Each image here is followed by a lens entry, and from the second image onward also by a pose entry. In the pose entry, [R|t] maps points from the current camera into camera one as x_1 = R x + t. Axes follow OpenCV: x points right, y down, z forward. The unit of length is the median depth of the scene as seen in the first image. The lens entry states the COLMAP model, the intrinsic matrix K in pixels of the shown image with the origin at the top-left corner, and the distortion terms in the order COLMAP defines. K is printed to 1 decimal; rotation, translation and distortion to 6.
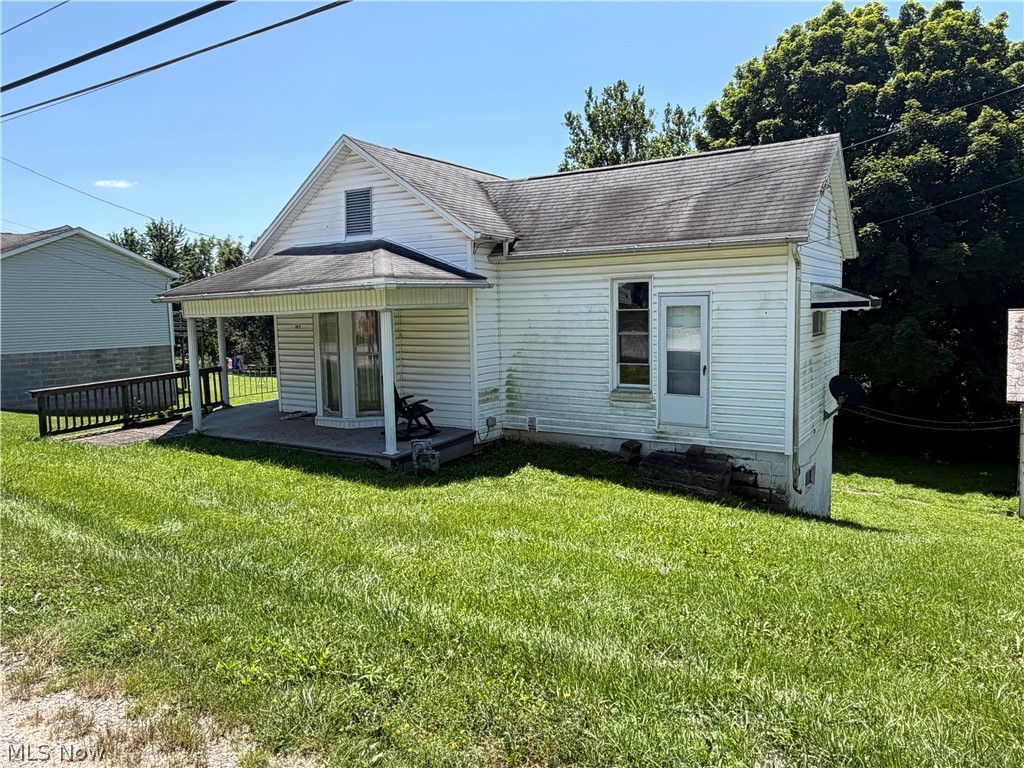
lens RADIAL K [[713.9, 0, 517.0], [0, 713.9, 383.1], [0, 0, 1]] dist [-0.003023, -0.013925]
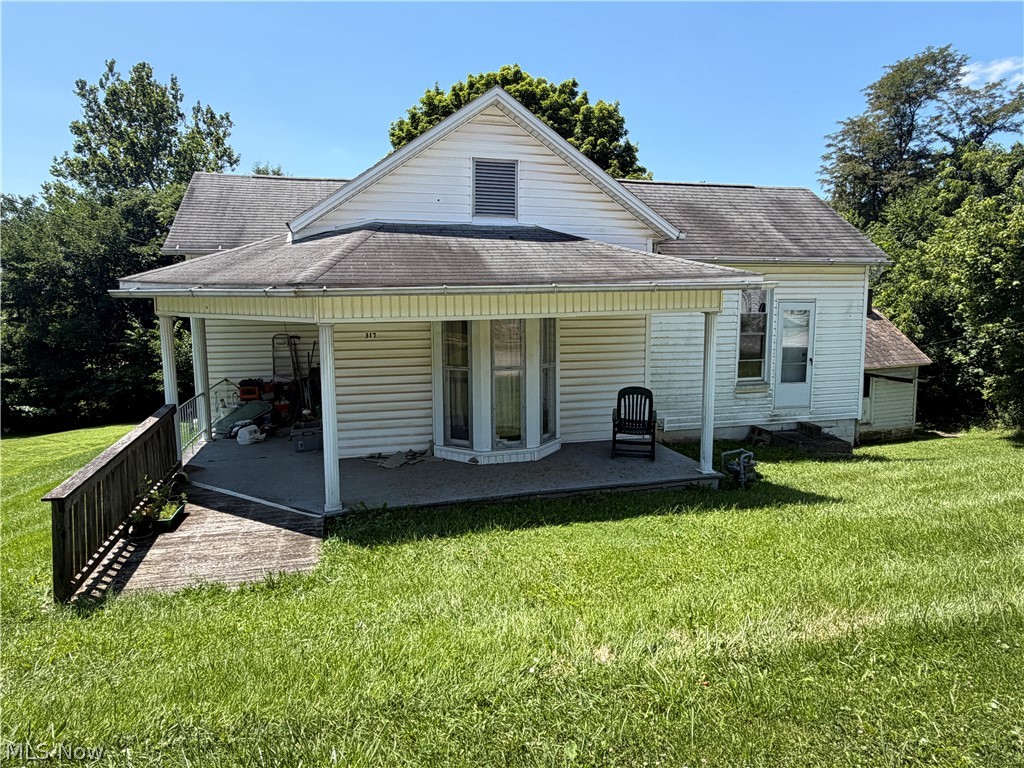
lens RADIAL K [[632.5, 0, 509.9], [0, 632.5, 381.0], [0, 0, 1]] dist [0.010618, -0.004139]
pose [[0.667274, -0.073408, 0.741186, -0.754778], [0.072022, 0.996827, 0.033888, -0.049015], [-0.741322, 0.030769, 0.670444, 0.527018]]
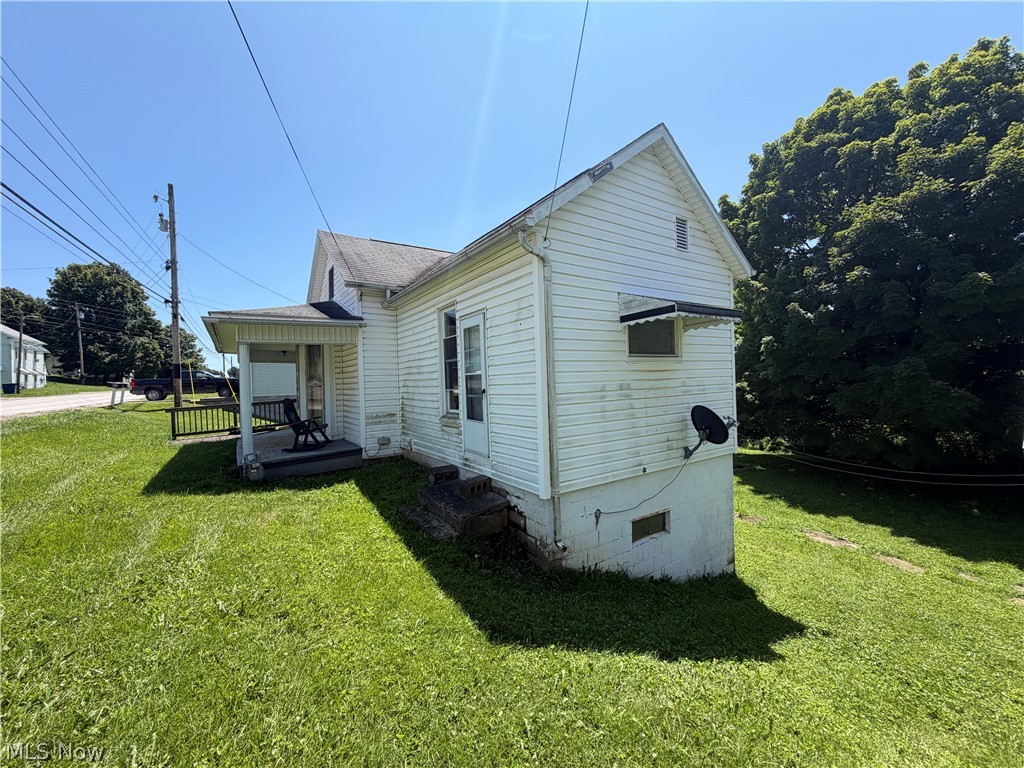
lens RADIAL K [[407.9, 0, 512.3], [0, 407.9, 387.3], [0, 0, 1]] dist [0.000937, -0.000023]
pose [[0.917375, -0.001323, -0.398022, 0.413034], [-0.031878, 0.996538, -0.076785, 0.010098], [0.396746, 0.083129, 0.914157, 0.436846]]
